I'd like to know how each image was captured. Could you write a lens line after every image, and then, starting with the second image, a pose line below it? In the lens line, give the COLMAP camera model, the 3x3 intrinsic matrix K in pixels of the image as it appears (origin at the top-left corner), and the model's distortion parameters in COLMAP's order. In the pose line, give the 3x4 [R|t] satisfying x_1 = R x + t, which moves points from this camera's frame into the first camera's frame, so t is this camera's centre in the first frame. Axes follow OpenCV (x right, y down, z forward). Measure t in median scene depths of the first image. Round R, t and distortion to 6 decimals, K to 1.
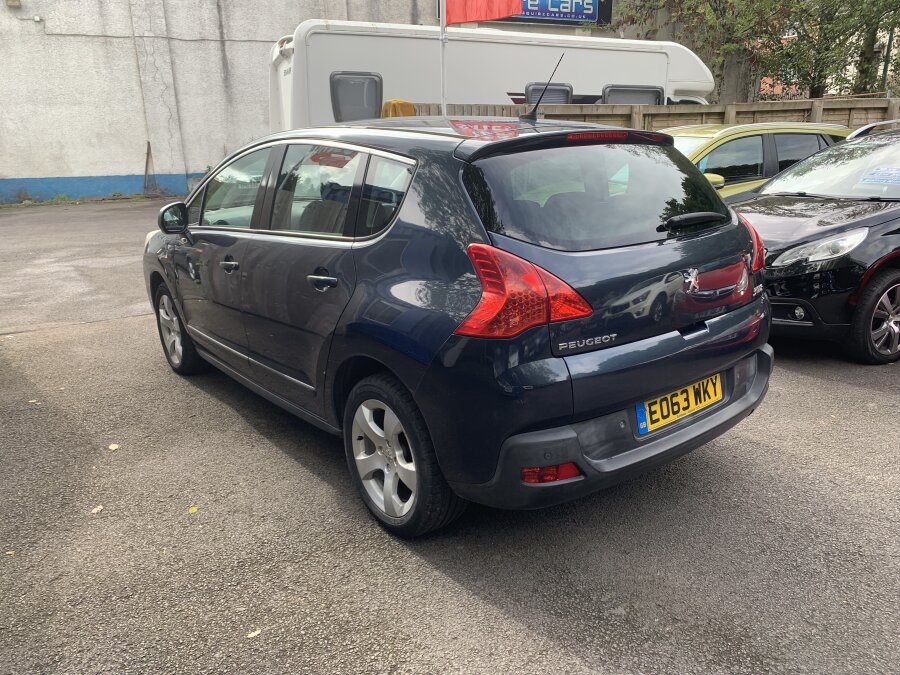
lens RADIAL K [[680.4, 0, 450.6], [0, 680.4, 330.8], [0, 0, 1]] dist [0.014429, -0.007986]
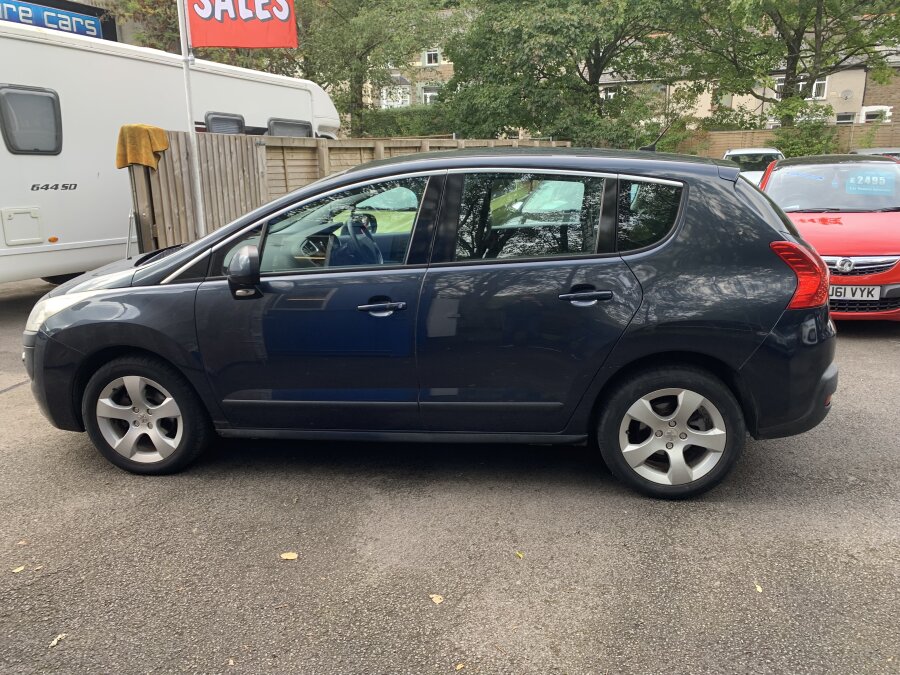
lens RADIAL K [[680.4, 0, 451.3], [0, 680.4, 343.9], [0, 0, 1]] dist [0.014429, -0.007986]
pose [[0.729737, -0.169256, 0.662448, -0.309929], [0.187880, 0.981218, 0.043737, -0.025263], [-0.657408, 0.092544, 0.747830, 0.099764]]
